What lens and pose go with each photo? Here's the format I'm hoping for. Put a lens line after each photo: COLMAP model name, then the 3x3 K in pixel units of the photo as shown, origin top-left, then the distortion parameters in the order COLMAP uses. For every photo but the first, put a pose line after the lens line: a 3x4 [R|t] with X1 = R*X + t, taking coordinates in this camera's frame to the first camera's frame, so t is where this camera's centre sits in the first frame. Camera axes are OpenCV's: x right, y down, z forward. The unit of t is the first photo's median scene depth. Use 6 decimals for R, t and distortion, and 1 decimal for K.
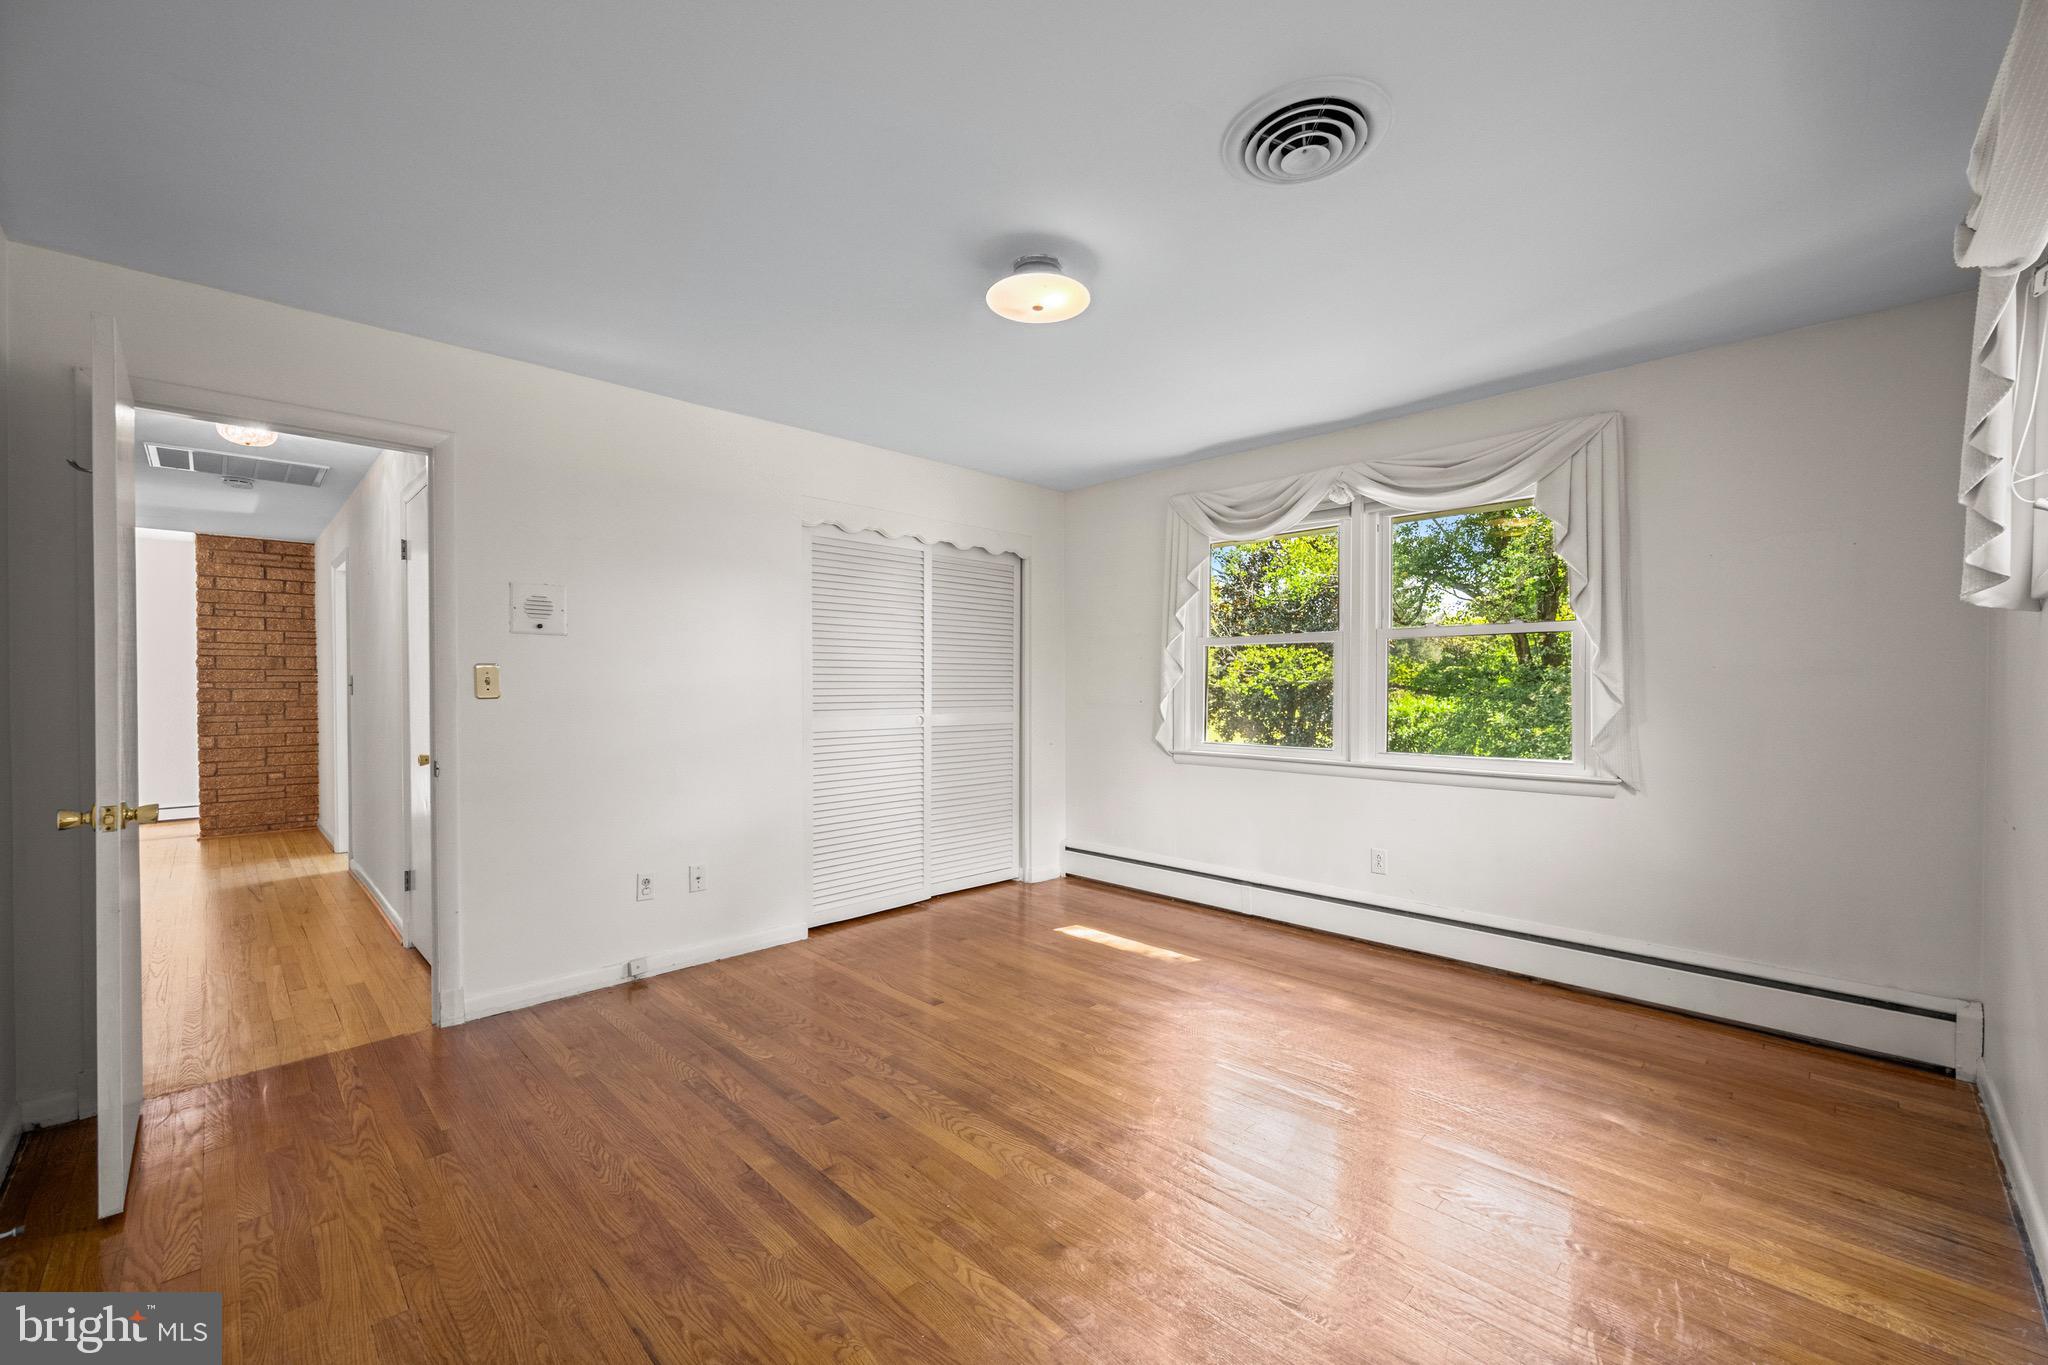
lens RADIAL K [[817.1, 0, 1020.0], [0, 817.1, 682.6], [0, 0, 1]] dist [0.001194, 0.000004]
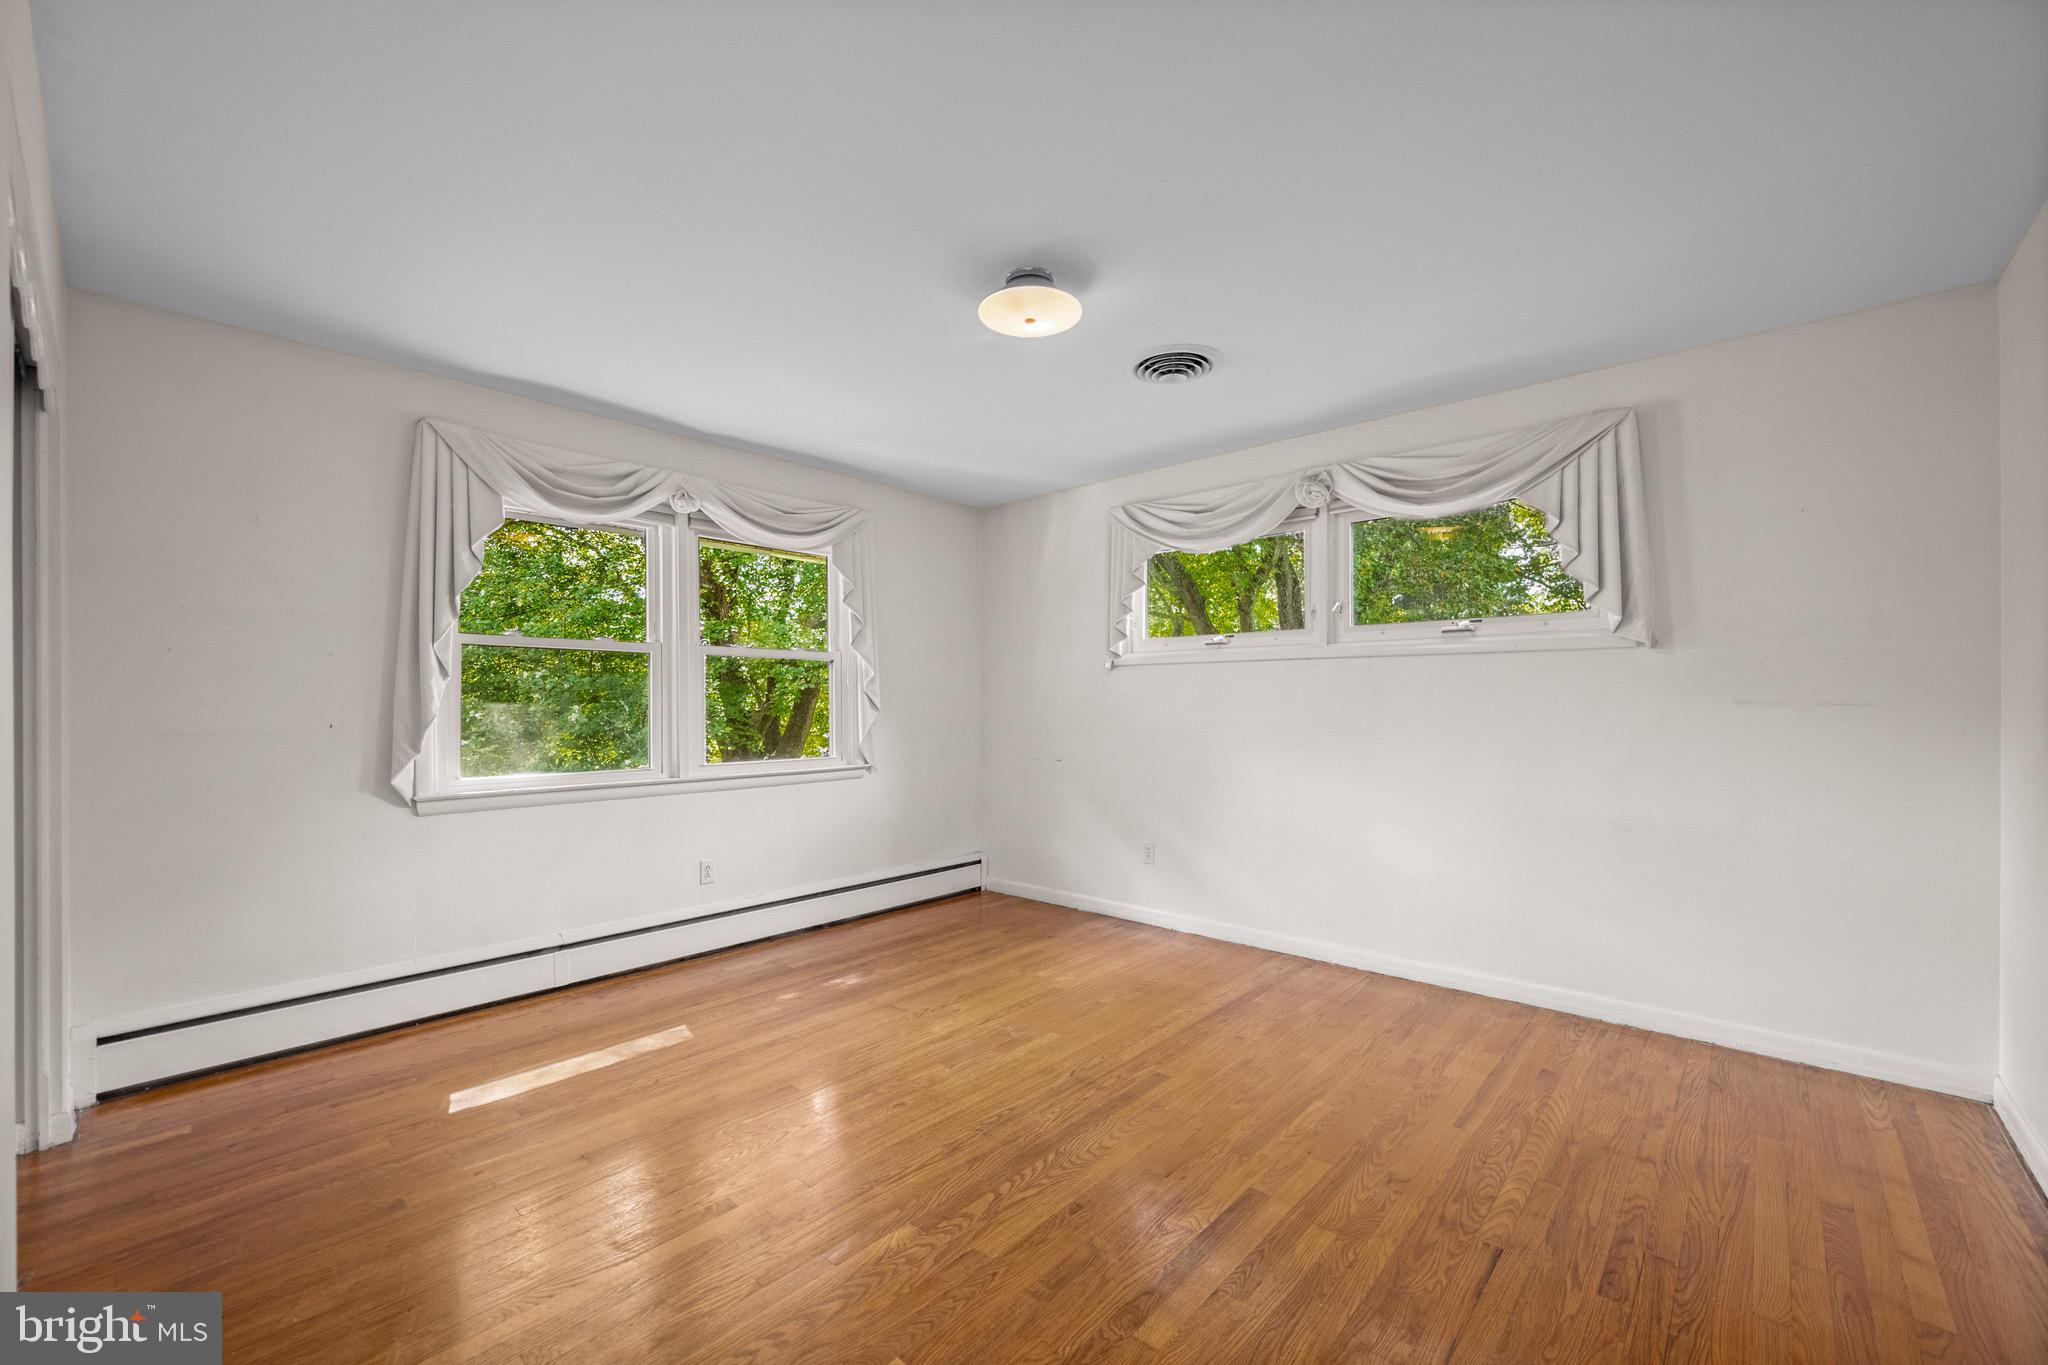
lens RADIAL K [[817.1, 0, 1020.4], [0, 817.1, 695.9], [0, 0, 1]] dist [0.001194, 0.000004]
pose [[-0.051703, 0.007753, 0.998632, -0.670816], [-0.002977, 0.999964, -0.007917, 0.005925], [-0.998658, -0.003382, -0.051678, 0.732470]]
